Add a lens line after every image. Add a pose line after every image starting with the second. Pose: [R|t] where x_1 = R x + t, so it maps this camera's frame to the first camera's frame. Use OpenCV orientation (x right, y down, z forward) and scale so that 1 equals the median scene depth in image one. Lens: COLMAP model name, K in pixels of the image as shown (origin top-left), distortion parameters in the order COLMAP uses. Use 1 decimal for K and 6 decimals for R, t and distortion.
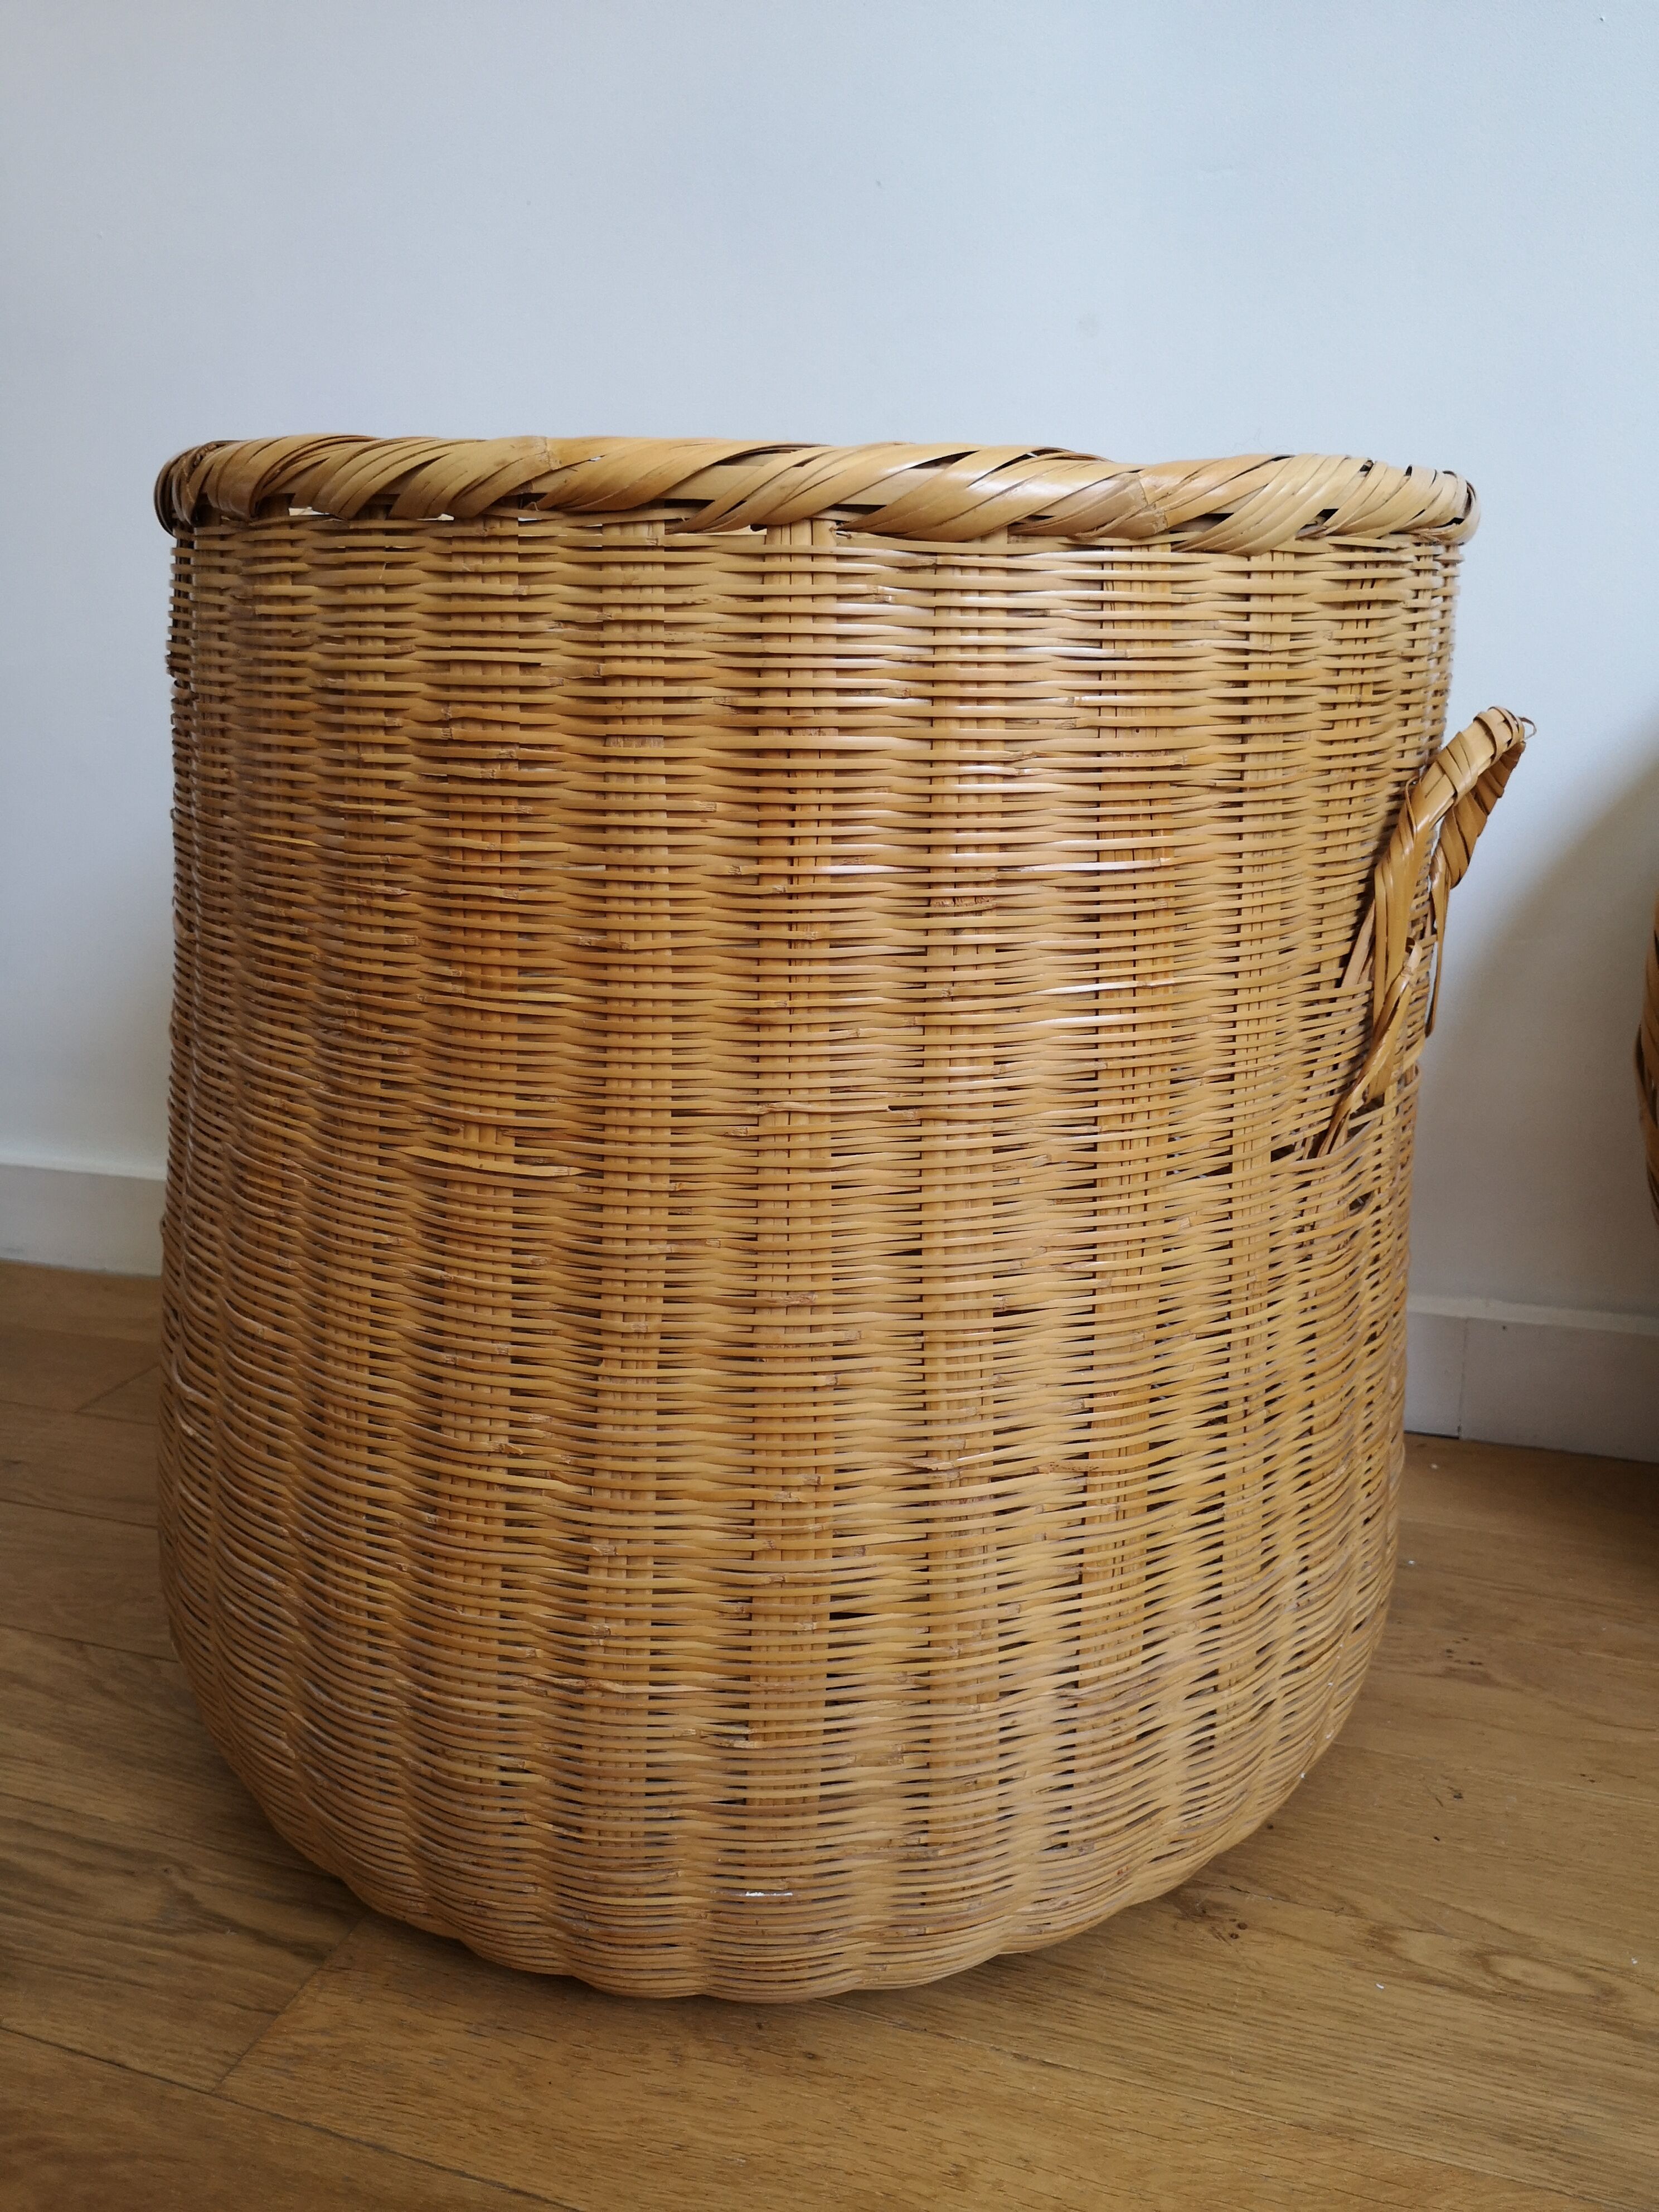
lens RADIAL K [[1807.3, 0, 829.5], [0, 1807.3, 1106.0], [0, 0, 1]] dist [0.047964, -0.091118]
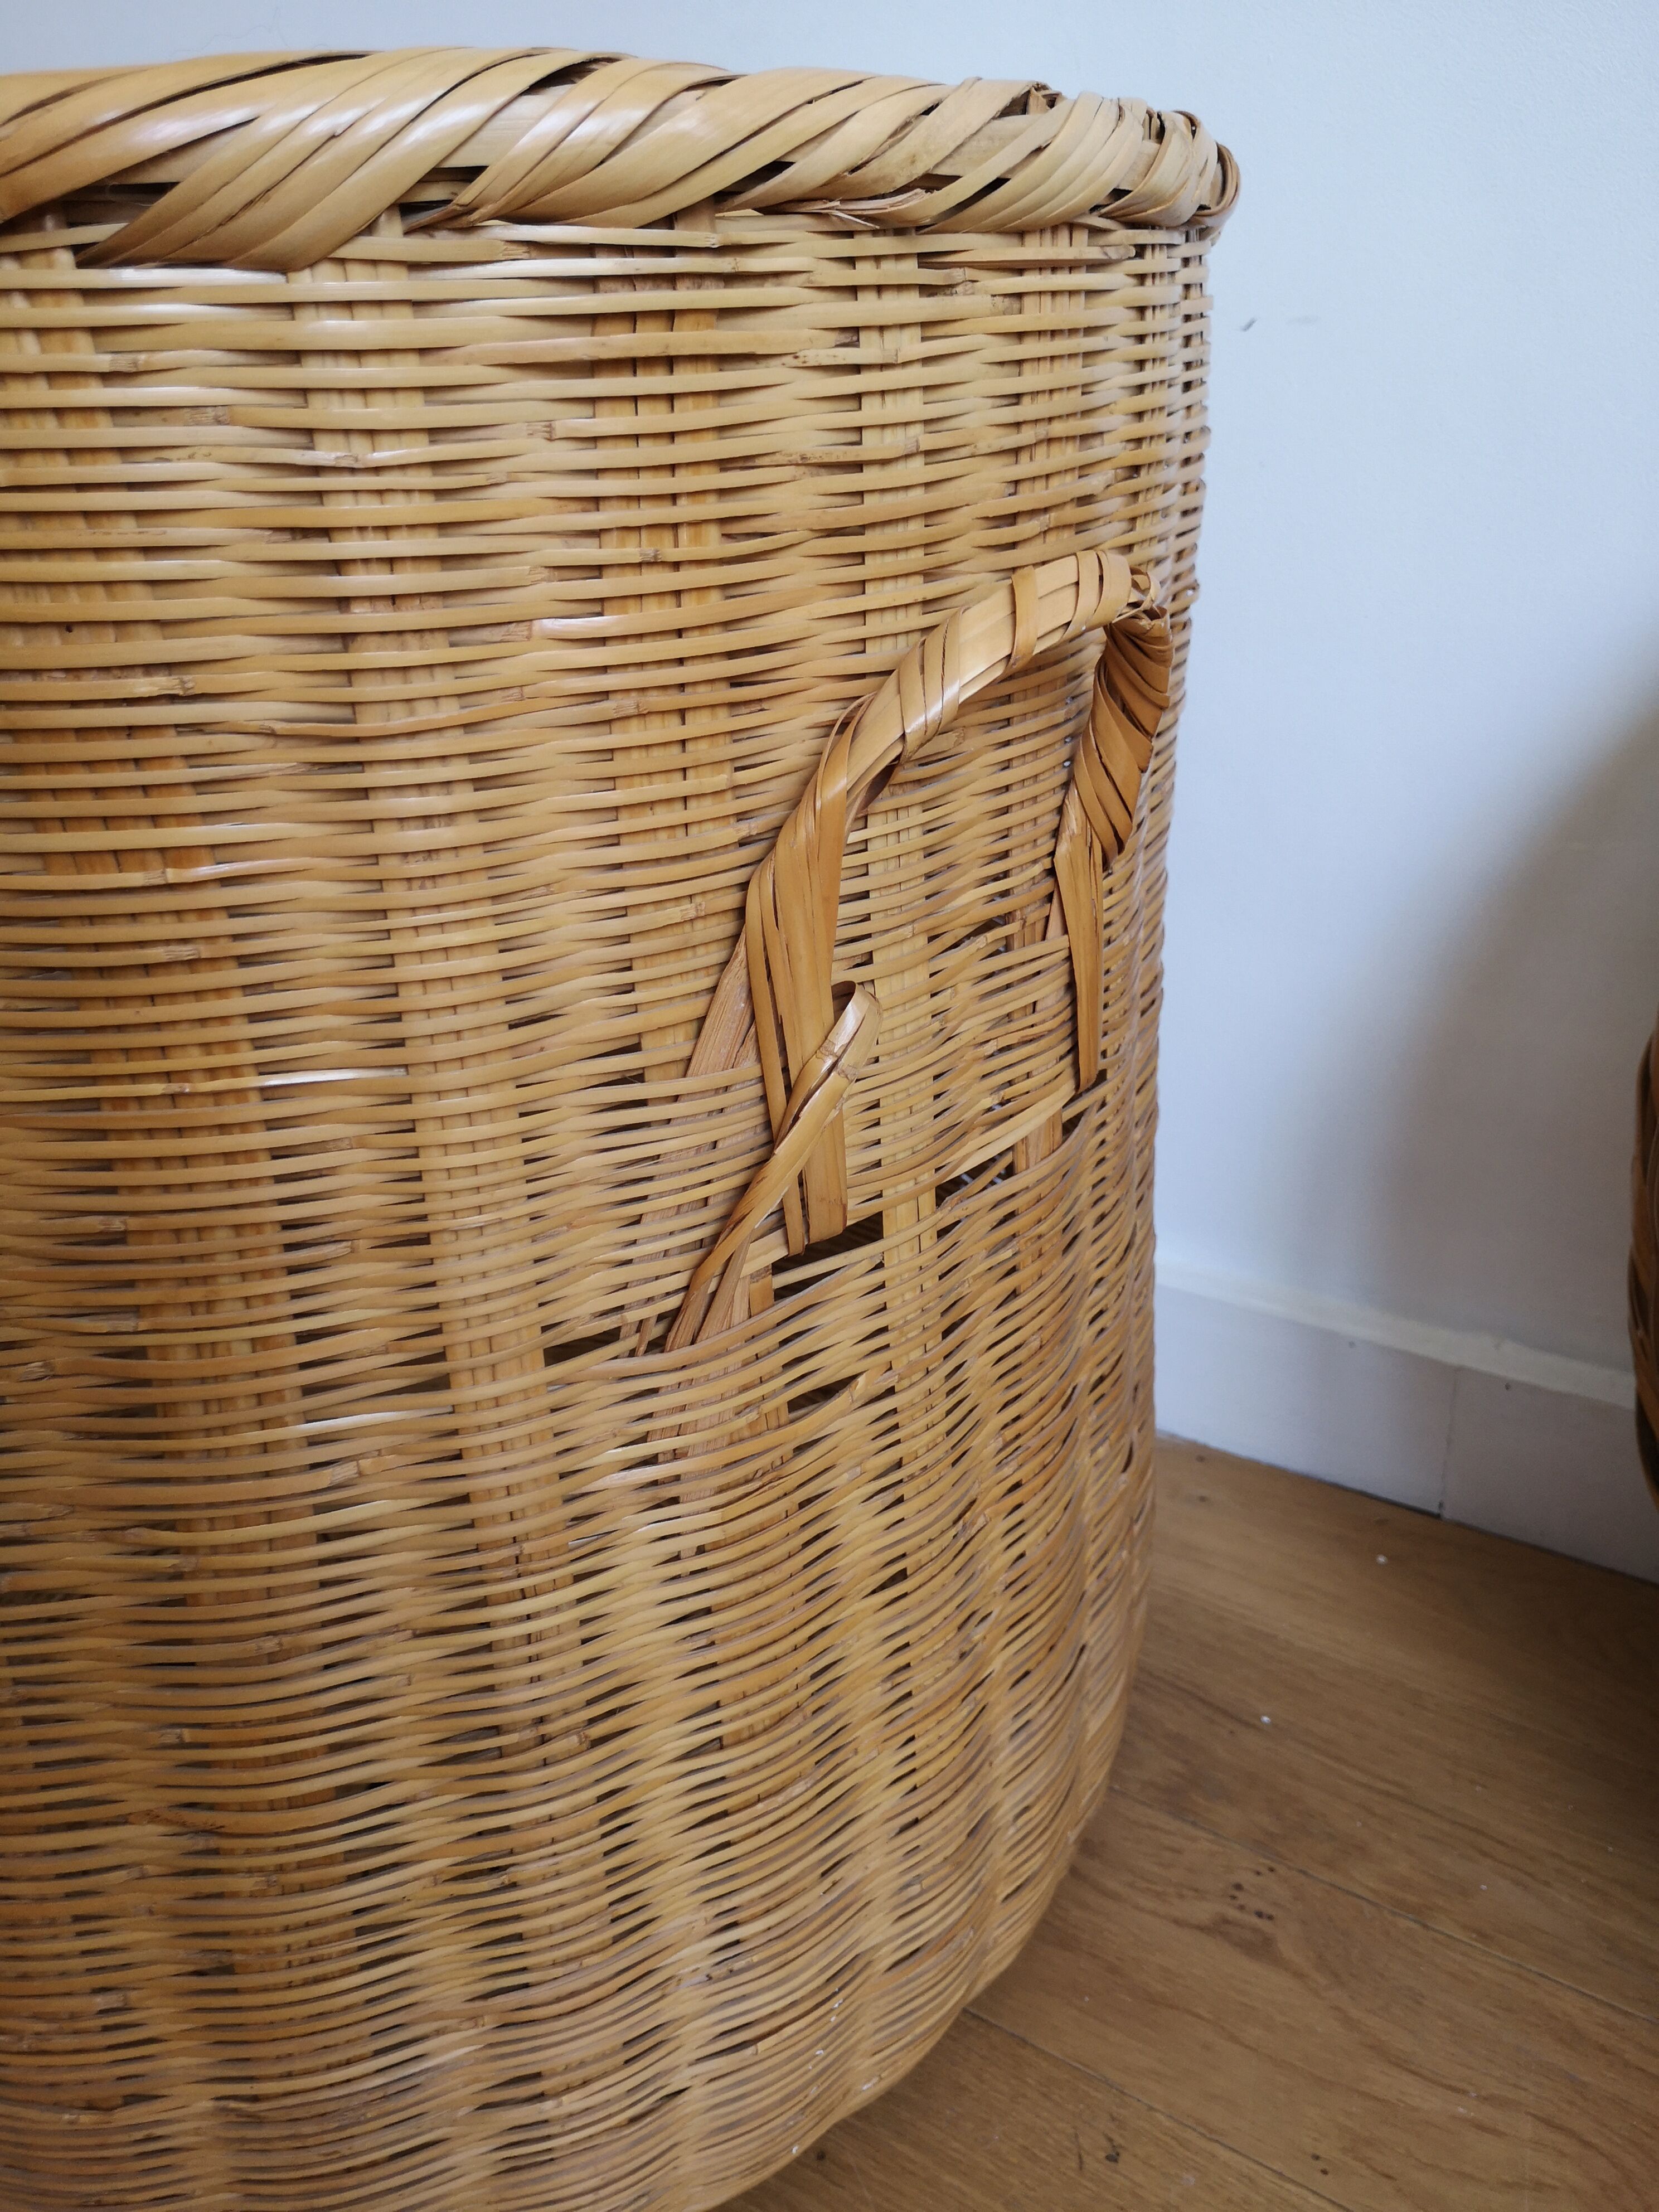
lens RADIAL K [[1770.5, 0, 868.3], [0, 1770.5, 1114.7], [0, 0, 1]] dist [0.069799, -0.116696]
pose [[0.971880, 0.086221, -0.219122, 0.513998], [-0.049790, 0.984758, 0.166649, -0.166344], [0.230151, -0.151053, 0.961360, 0.535679]]
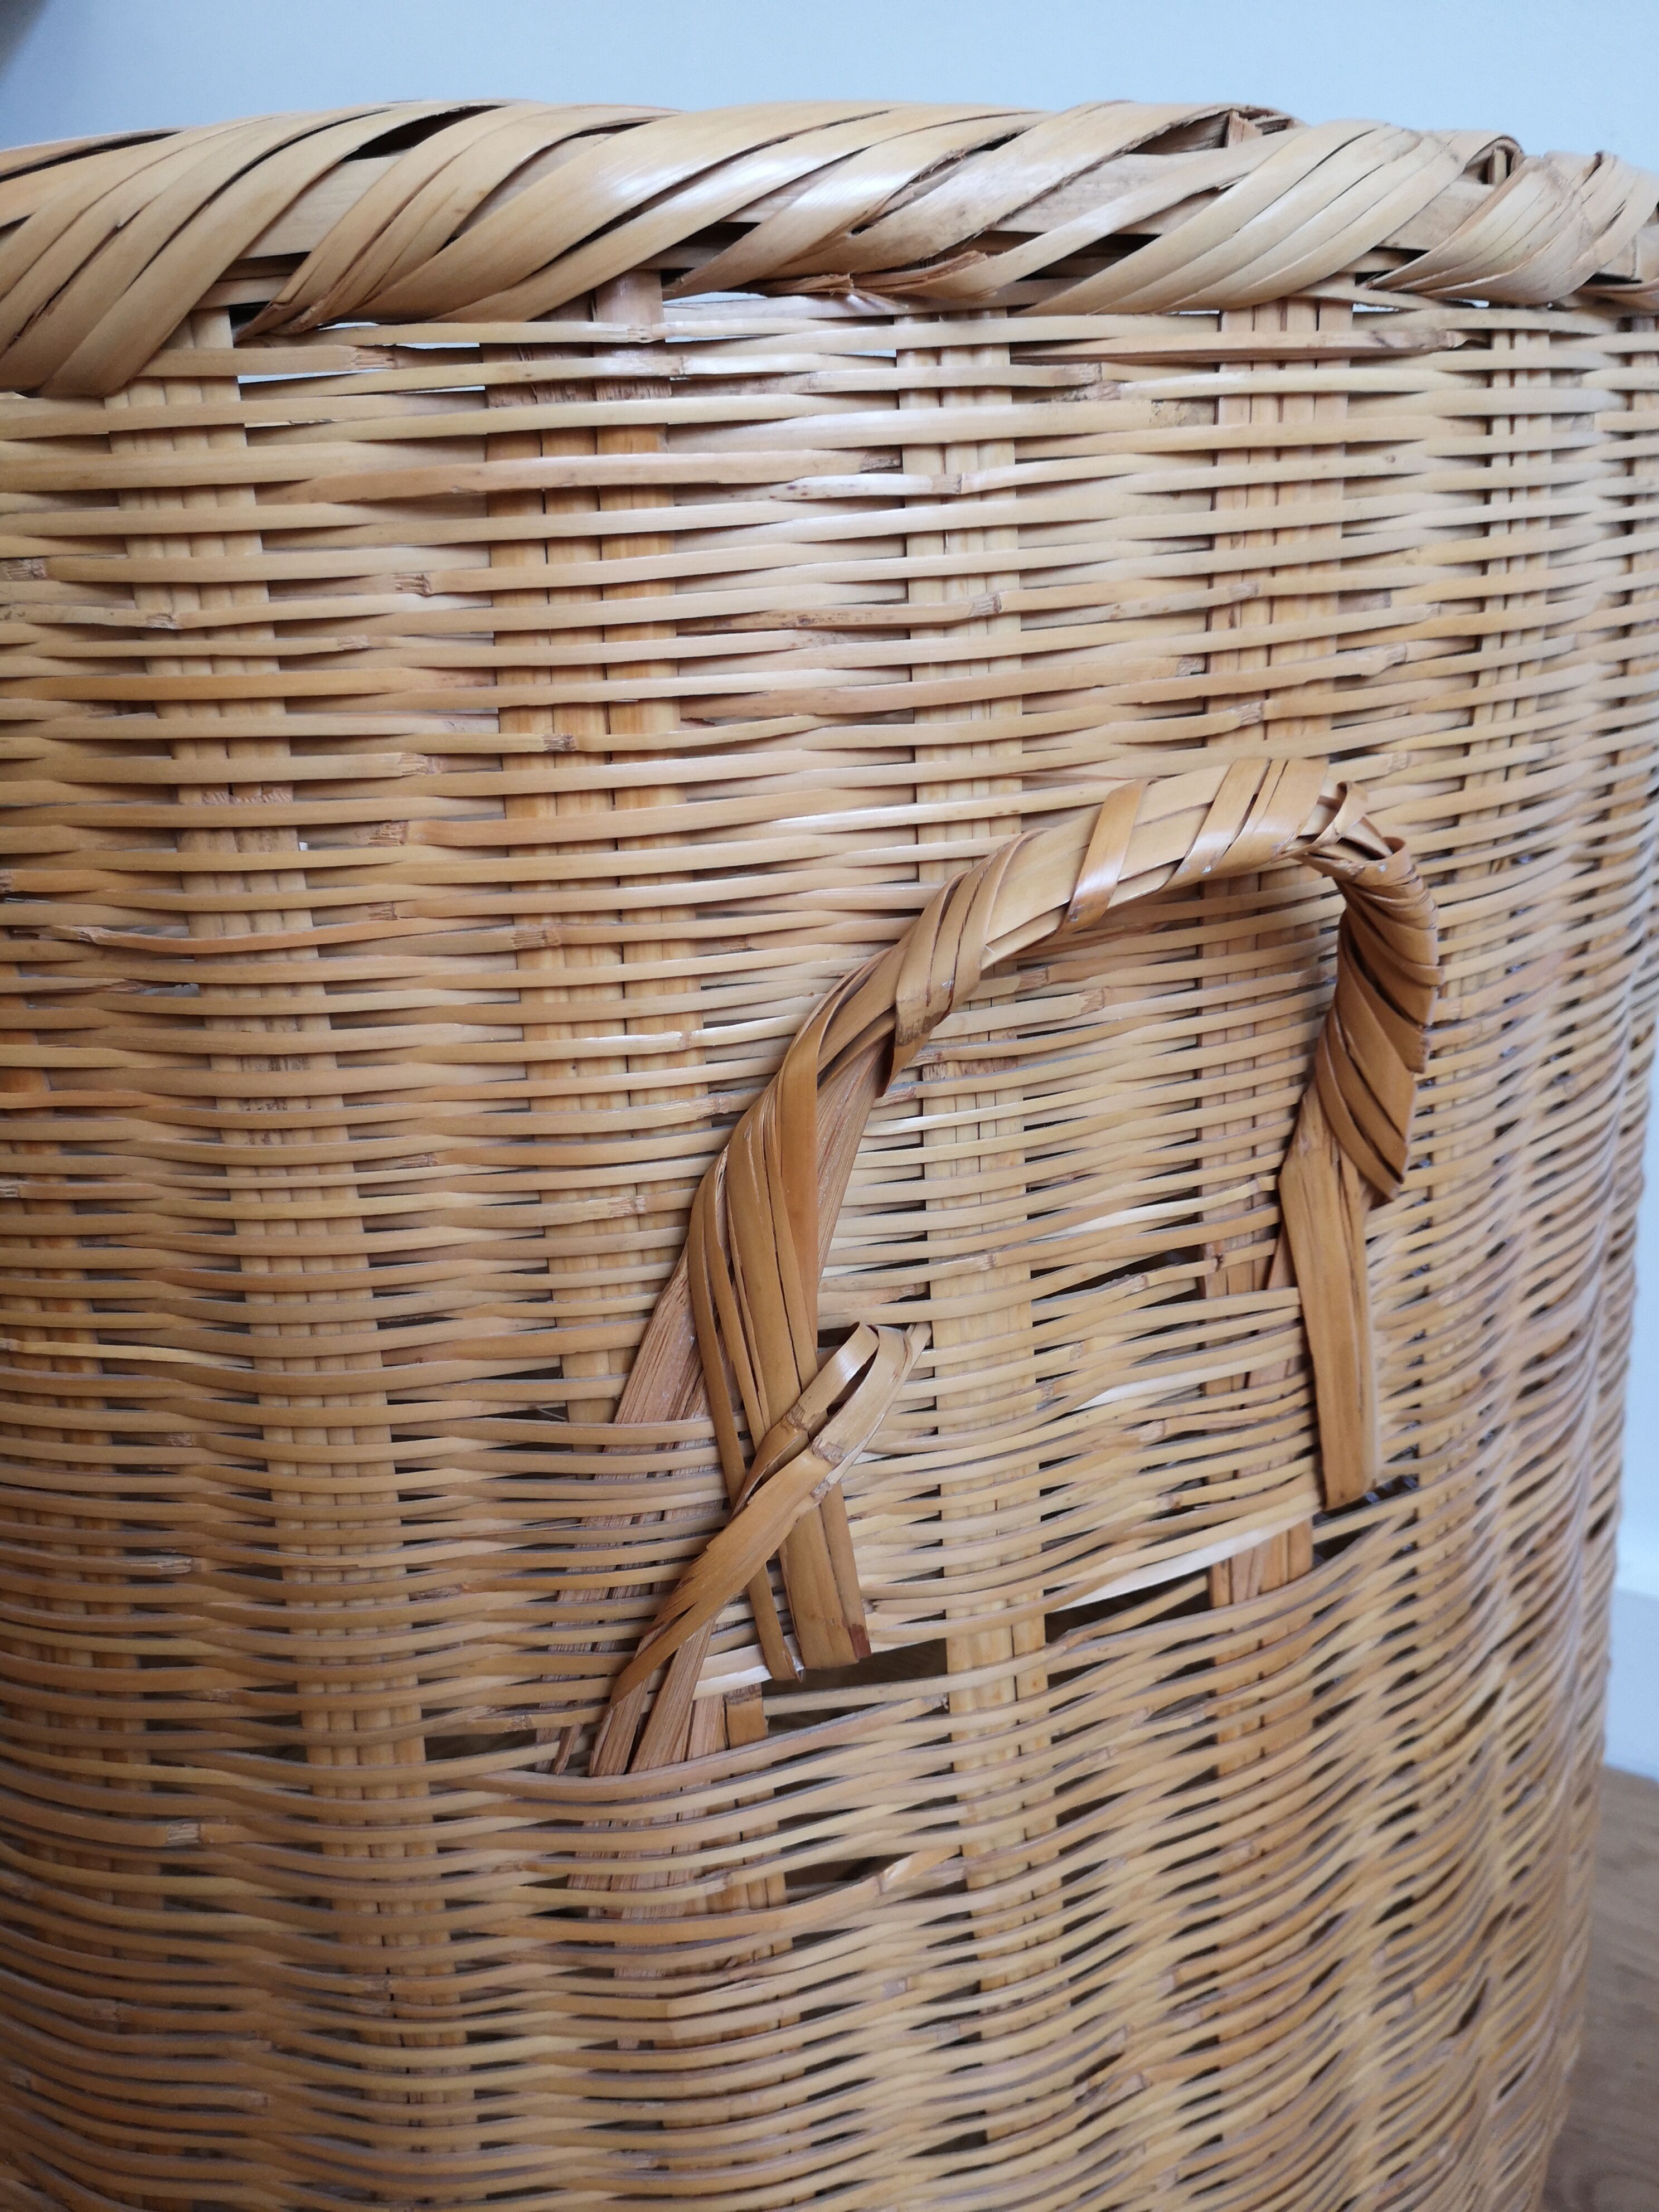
lens RADIAL K [[1807.3, 0, 829.5], [0, 1807.3, 1106.0], [0, 0, 1]] dist [0.047964, -0.091118]
pose [[0.779251, 0.161627, -0.605511, 0.630131], [-0.126136, 0.986849, 0.101089, -0.208599], [0.613887, -0.002397, 0.789390, 0.780901]]
